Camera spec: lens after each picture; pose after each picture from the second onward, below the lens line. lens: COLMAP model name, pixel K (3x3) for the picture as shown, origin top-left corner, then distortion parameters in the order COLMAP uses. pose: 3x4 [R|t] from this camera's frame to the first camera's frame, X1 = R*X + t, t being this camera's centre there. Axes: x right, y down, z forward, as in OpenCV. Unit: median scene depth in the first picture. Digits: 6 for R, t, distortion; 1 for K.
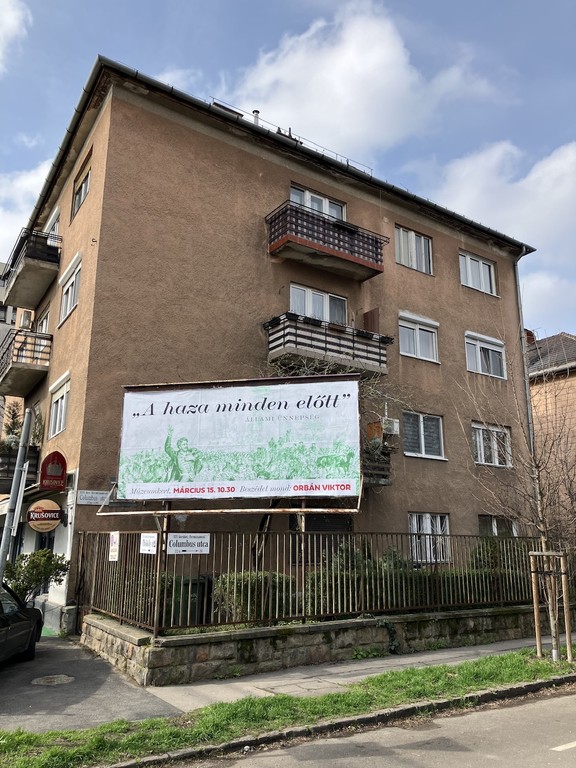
lens RADIAL K [[618.3, 0, 292.9], [0, 618.3, 381.5], [0, 0, 1]] dist [0.100530, -0.299672]
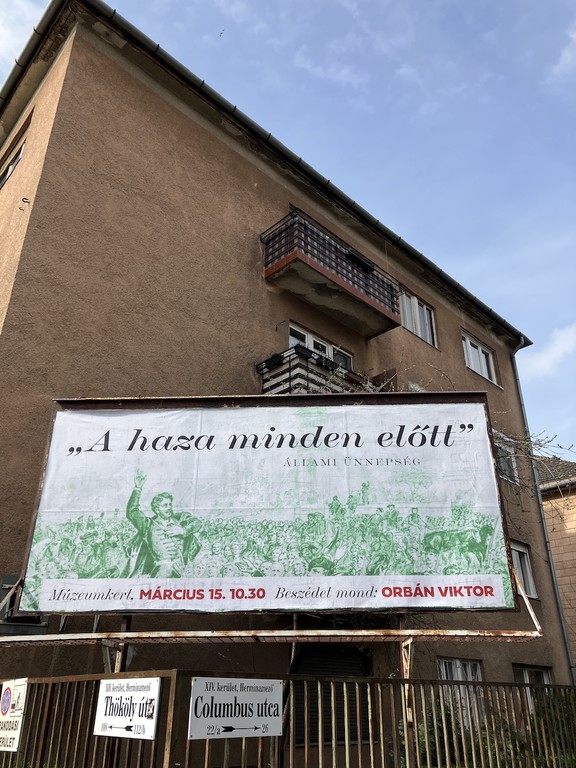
lens RADIAL K [[623.7, 0, 294.8], [0, 623.7, 382.2], [0, 0, 1]] dist [0.034008, -0.047728]
pose [[0.984490, 0.076454, 0.157906, -0.113360], [-0.039371, 0.973373, -0.225819, 0.082353], [-0.170966, 0.216100, 0.961286, 0.315680]]
